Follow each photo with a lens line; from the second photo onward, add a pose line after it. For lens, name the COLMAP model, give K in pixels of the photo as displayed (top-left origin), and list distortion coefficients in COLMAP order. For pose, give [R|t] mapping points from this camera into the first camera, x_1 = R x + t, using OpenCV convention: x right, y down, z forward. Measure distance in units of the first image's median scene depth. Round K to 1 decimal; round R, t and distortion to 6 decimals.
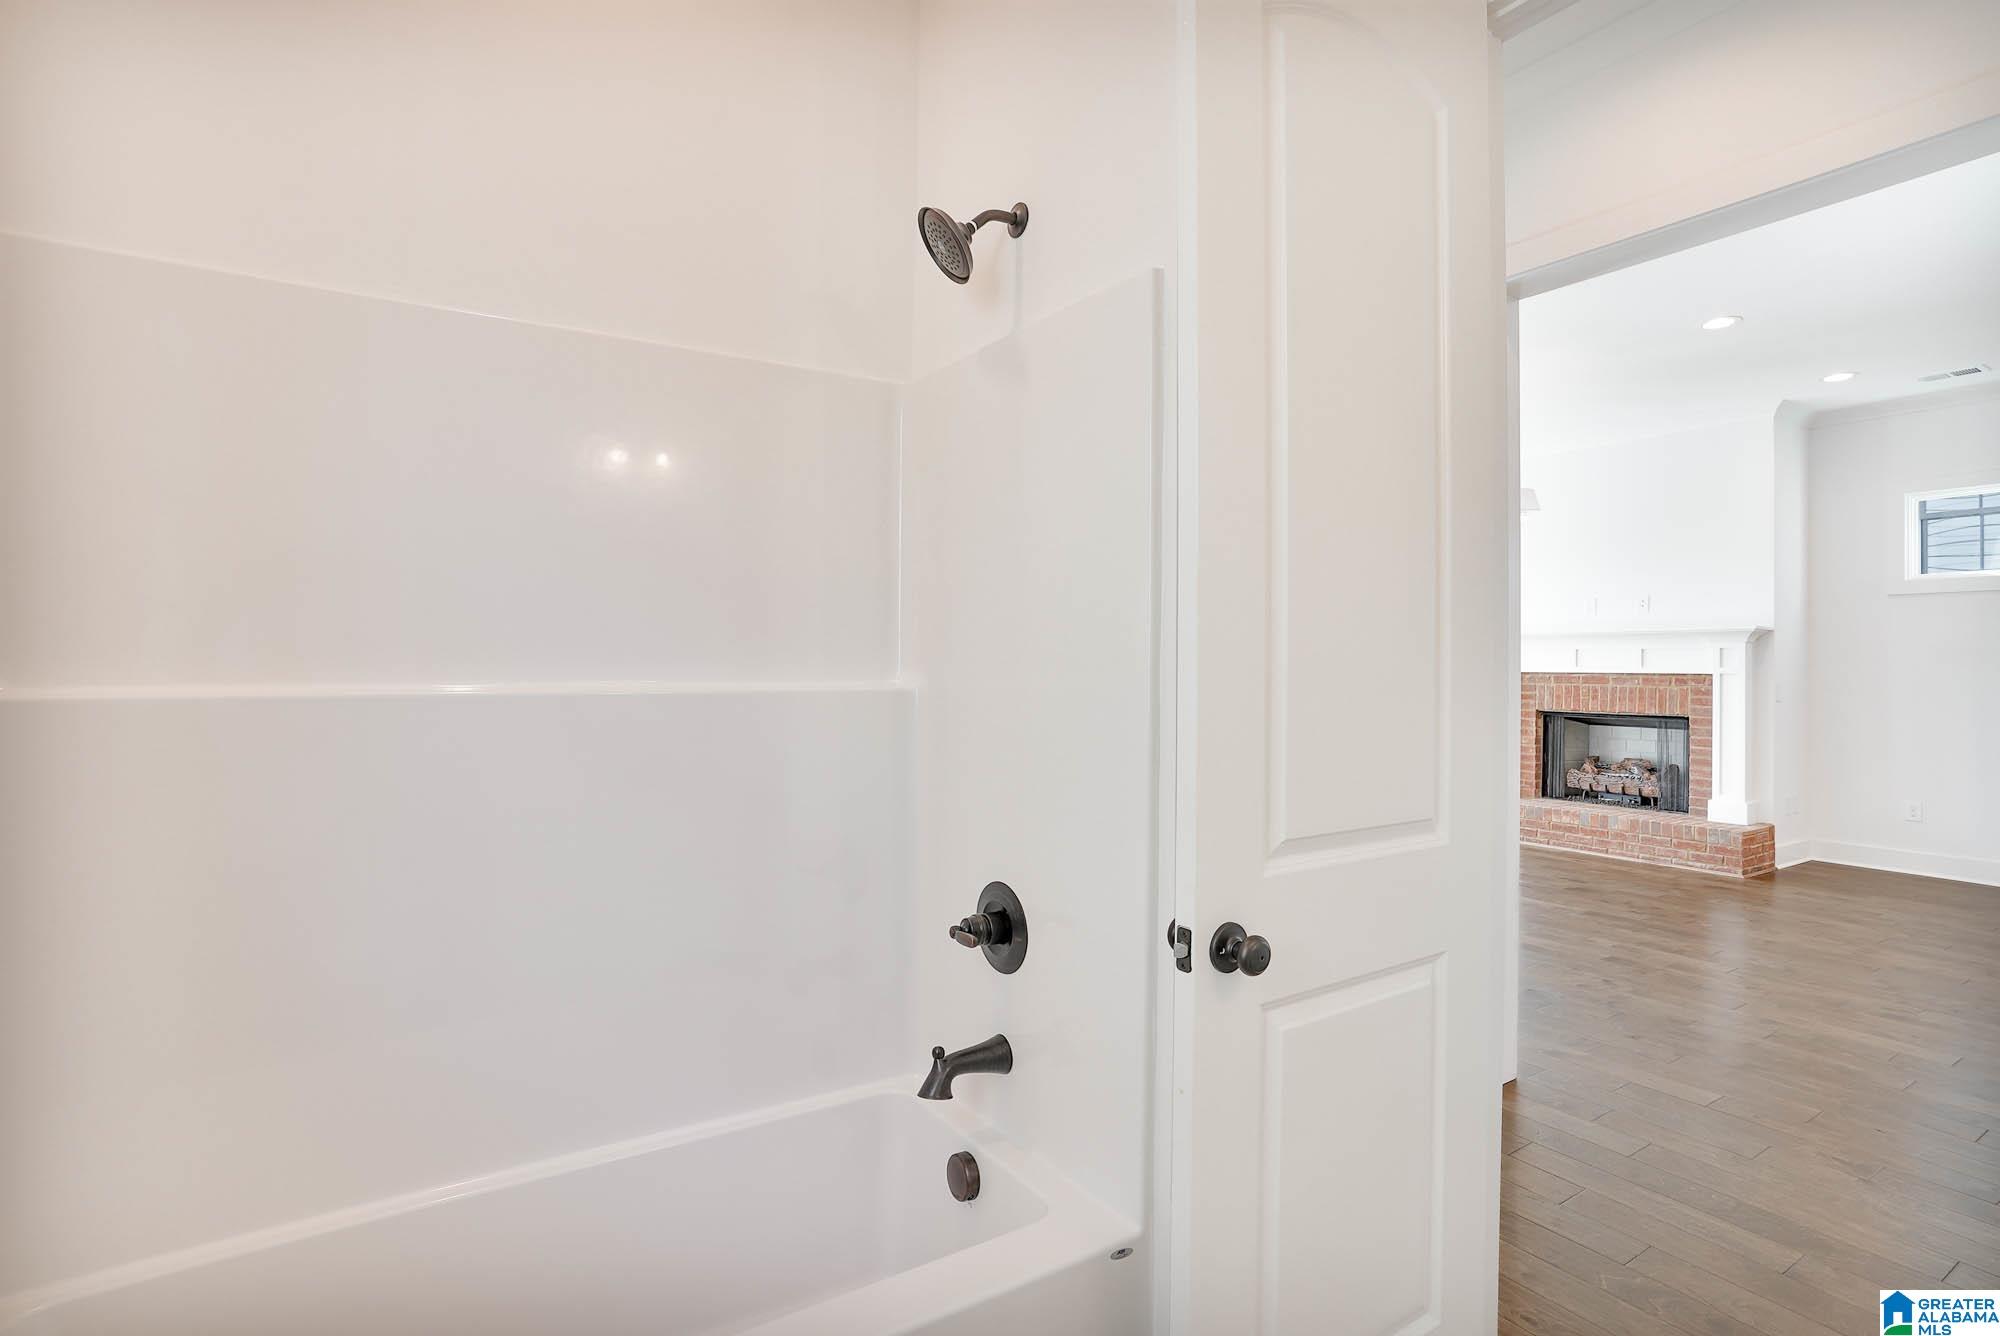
lens RADIAL K [[990.4, 0, 940.9], [0, 990.4, 656.8], [0, 0, 1]] dist [-0.029899, 0.009506]
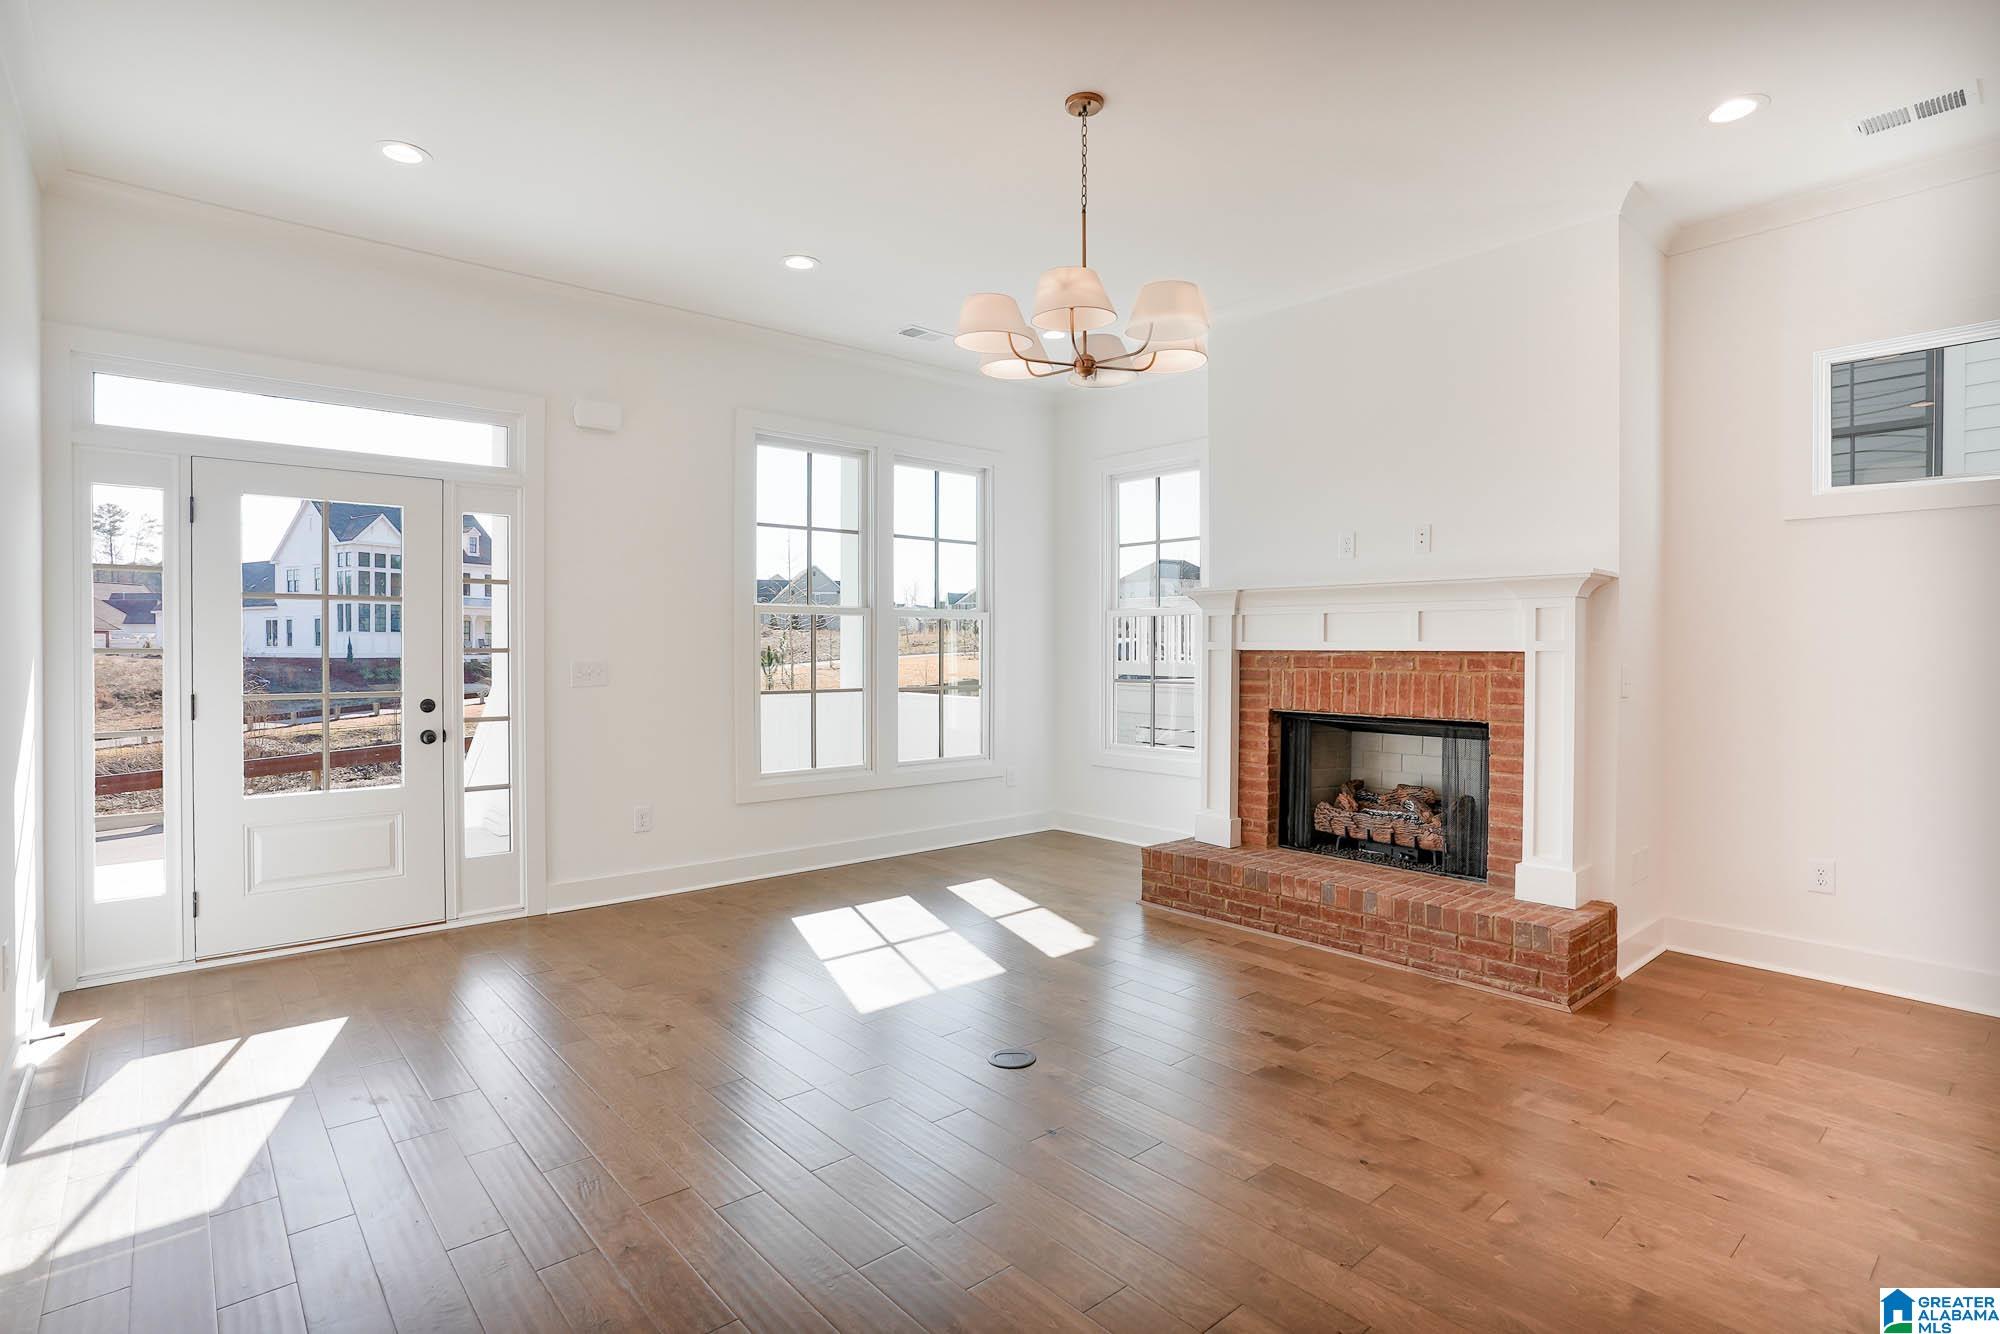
lens RADIAL K [[990.4, 0, 967.1], [0, 990.4, 652.4], [0, 0, 1]] dist [-0.029899, 0.009506]
pose [[0.988382, -0.004306, 0.151929, 0.341960], [0.002062, 0.999886, 0.014925, 0.007755], [-0.151976, -0.014439, 0.988279, 0.431471]]
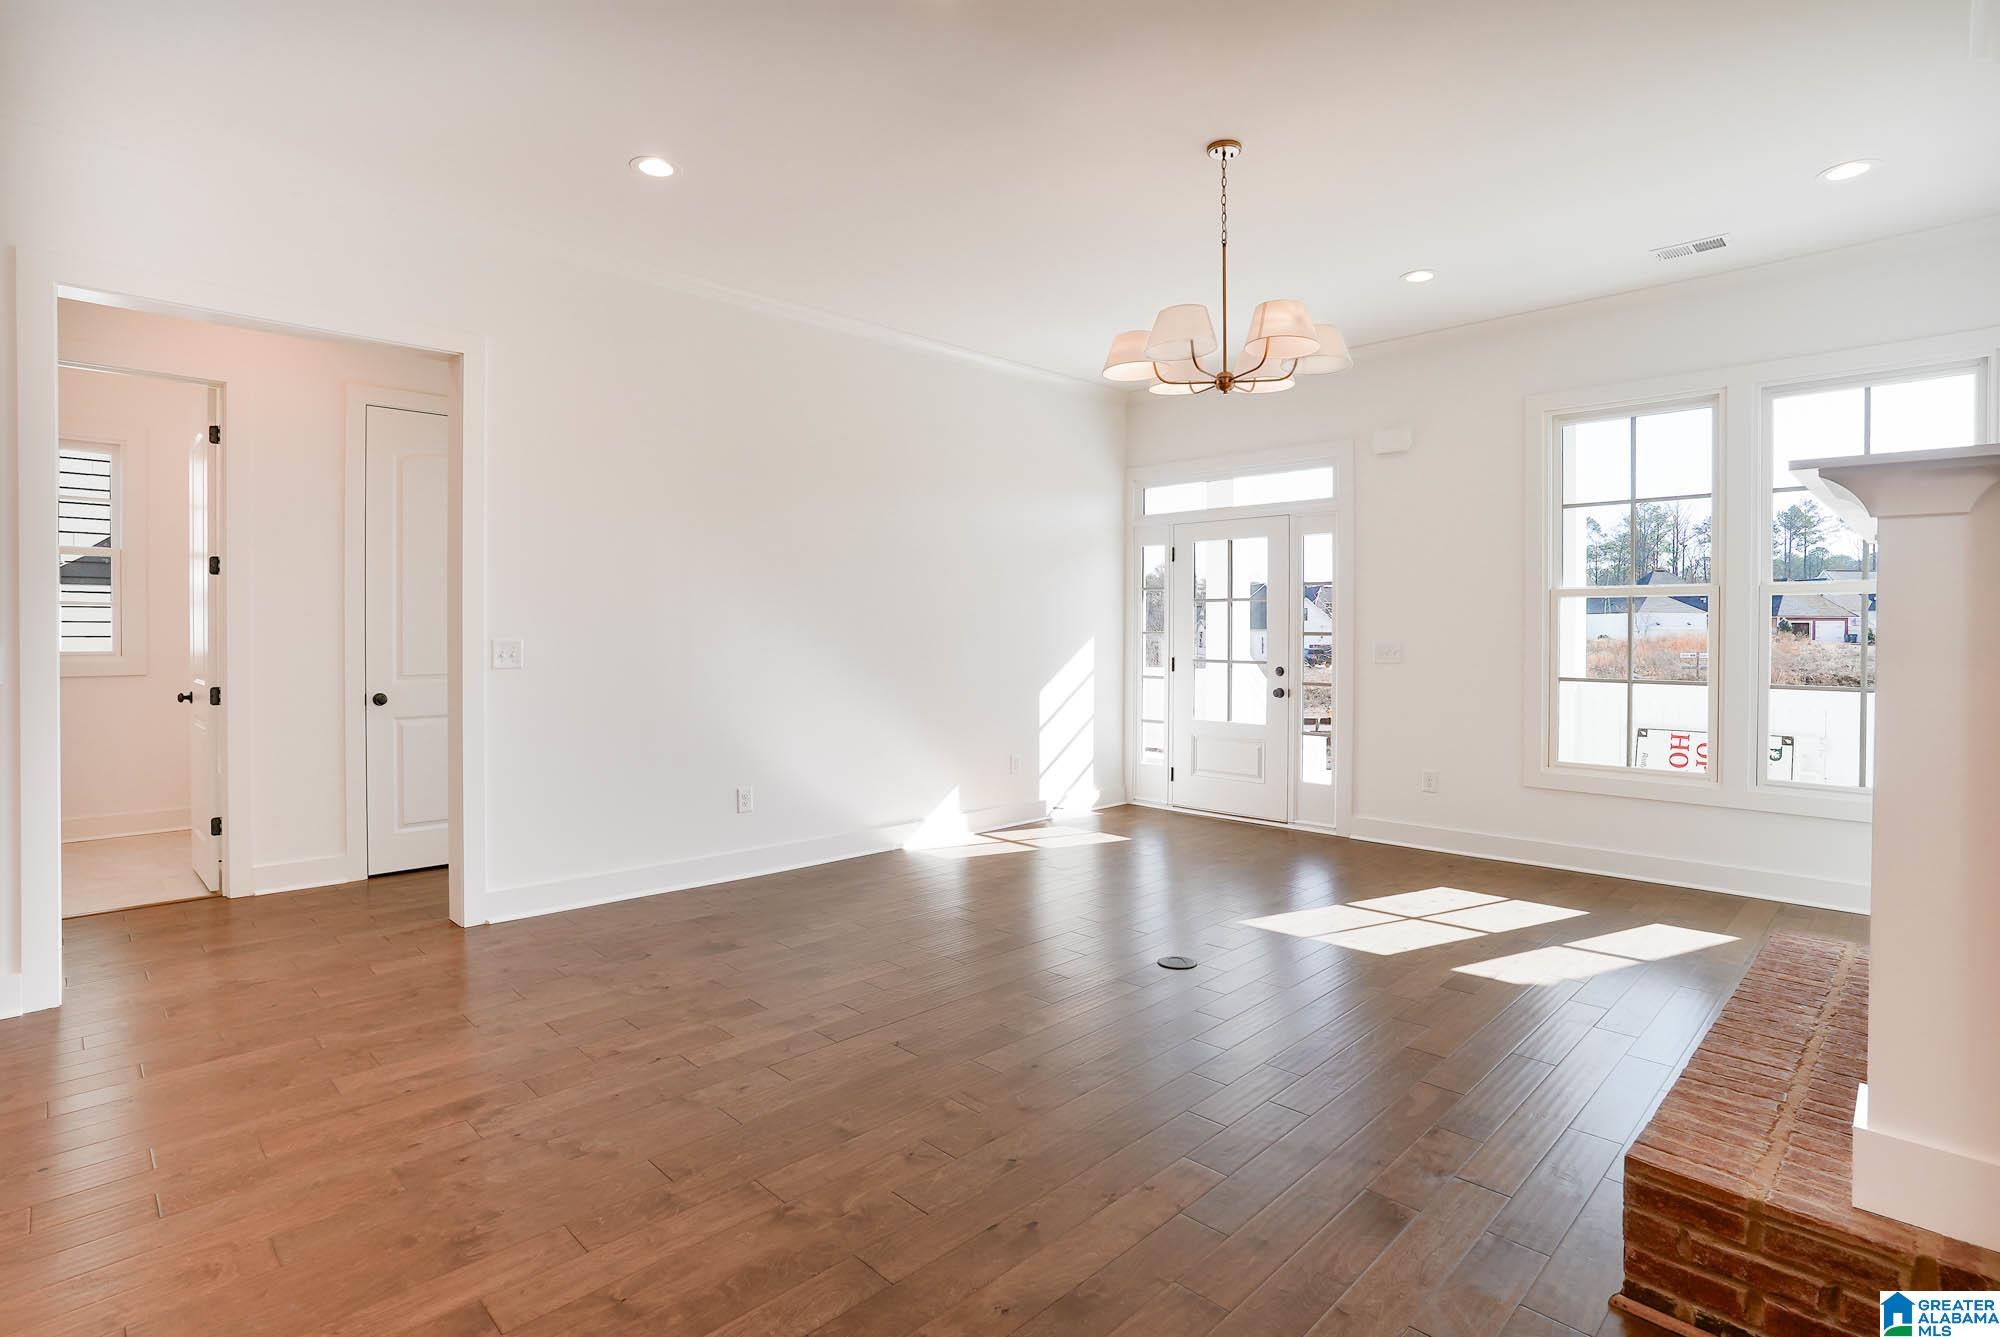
lens RADIAL K [[990.4, 0, 1047.3], [0, 990.4, 631.1], [0, 0, 1]] dist [-0.029899, 0.009506]
pose [[0.284402, -0.000892, -0.958705, 0.949377], [0.007098, 0.999974, 0.001175, 0.010327], [0.958679, -0.007139, 0.284401, 0.645490]]
